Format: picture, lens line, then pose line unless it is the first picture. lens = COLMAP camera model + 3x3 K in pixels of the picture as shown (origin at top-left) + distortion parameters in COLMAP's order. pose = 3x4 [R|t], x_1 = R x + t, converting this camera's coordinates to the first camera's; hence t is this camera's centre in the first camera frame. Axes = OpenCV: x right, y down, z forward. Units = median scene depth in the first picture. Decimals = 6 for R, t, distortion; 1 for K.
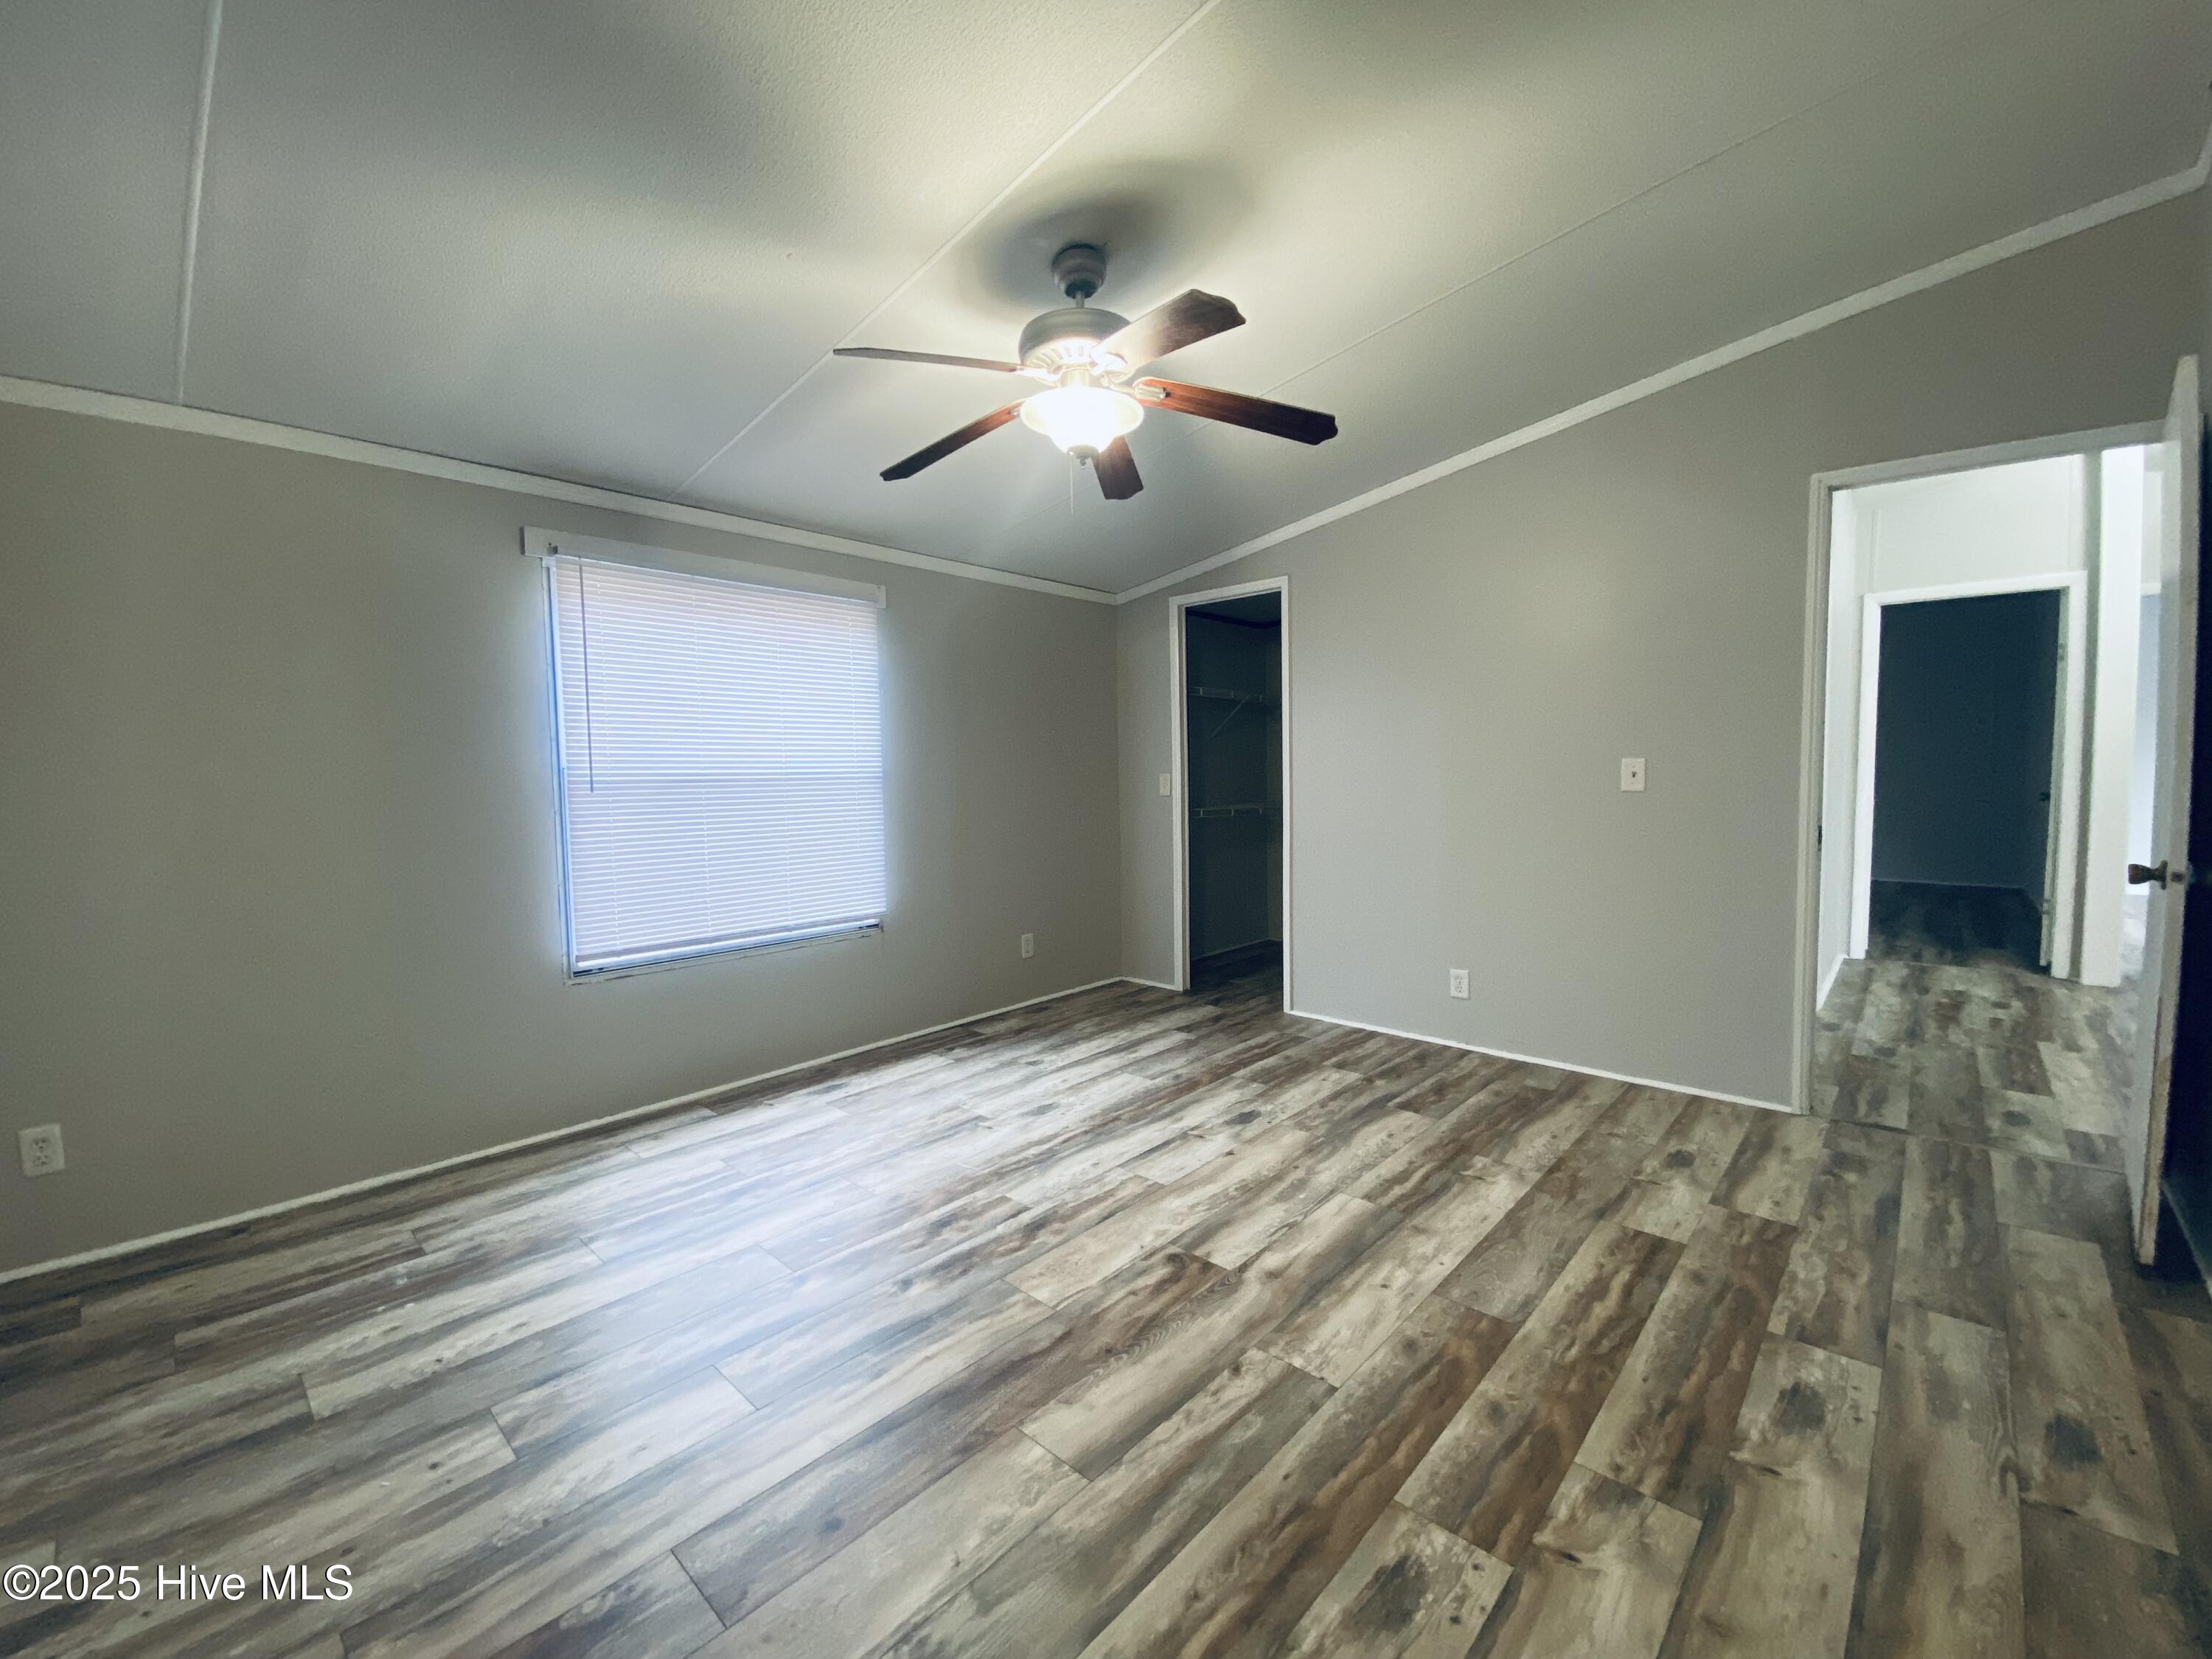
lens RADIAL K [[898.1, 0, 1110.4], [0, 898.1, 815.4], [0, 0, 1]] dist [0.016644, -0.018060]
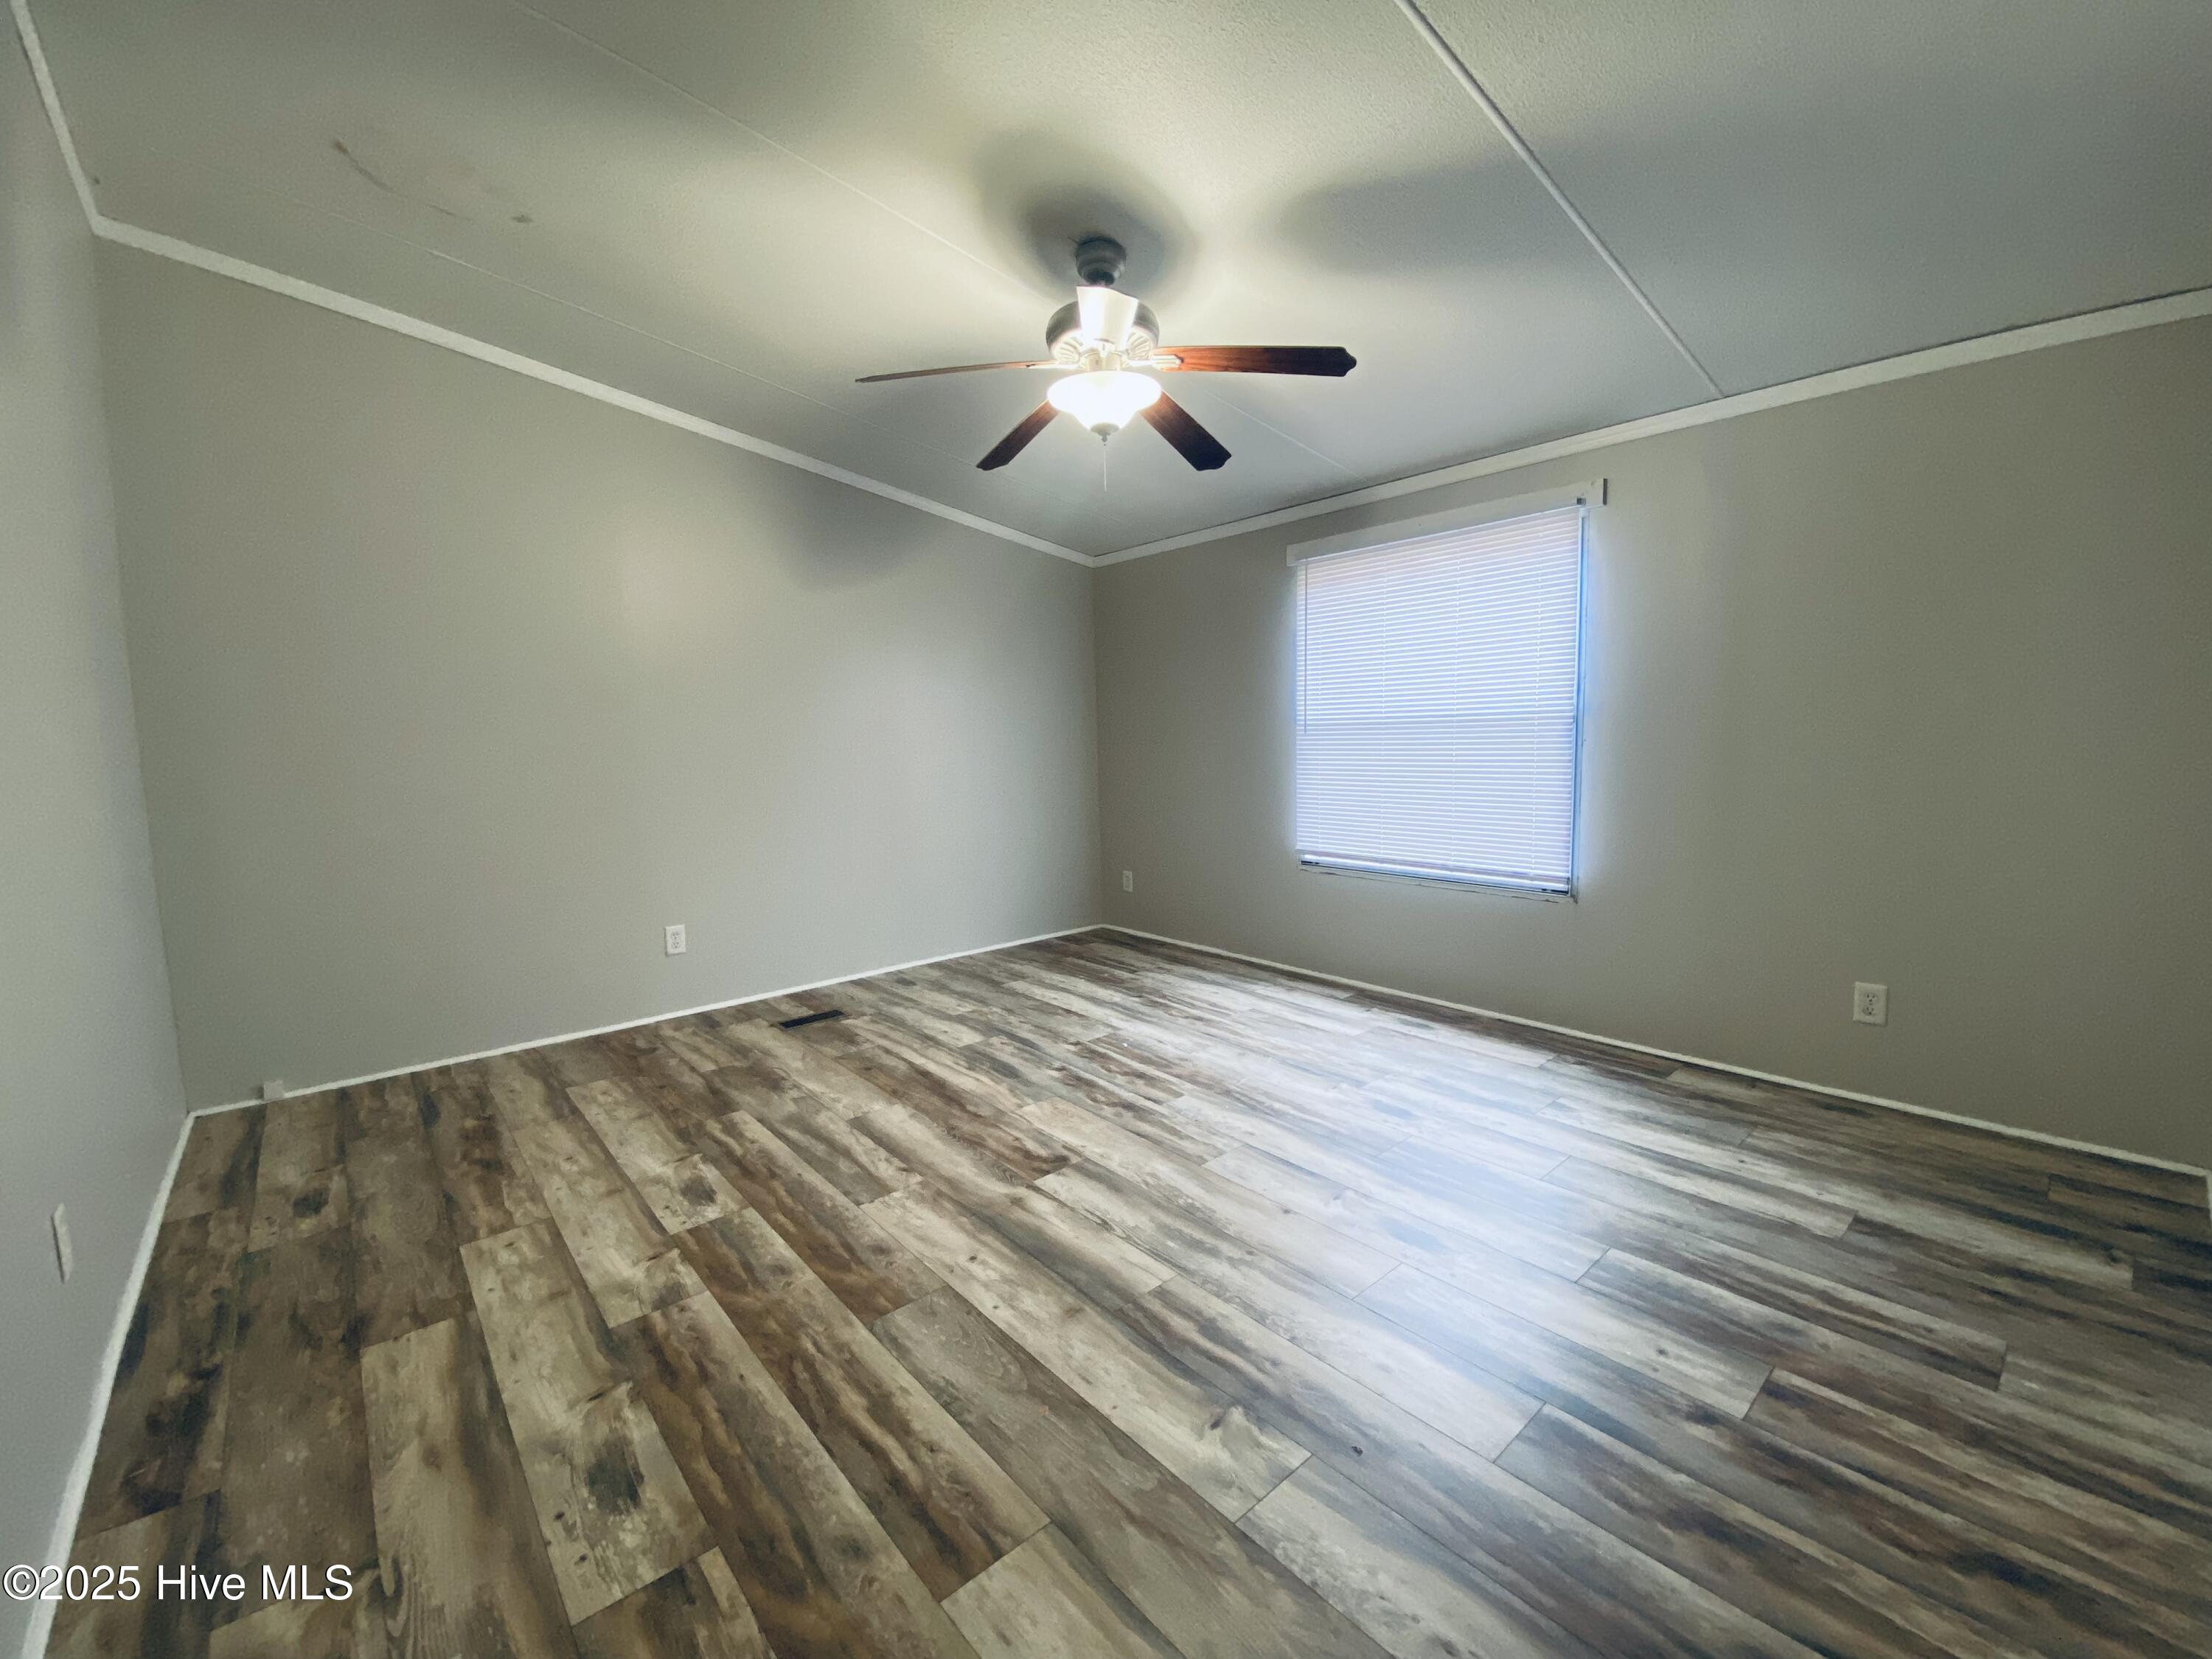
lens RADIAL K [[903.4, 0, 1092.1], [0, 903.4, 833.3], [0, 0, 1]] dist [0.003002, -0.015753]
pose [[-0.115837, 0.130228, -0.984694, 1.131094], [-0.036520, 0.990139, 0.135244, -0.060959], [0.992597, 0.051627, -0.109939, 1.157816]]
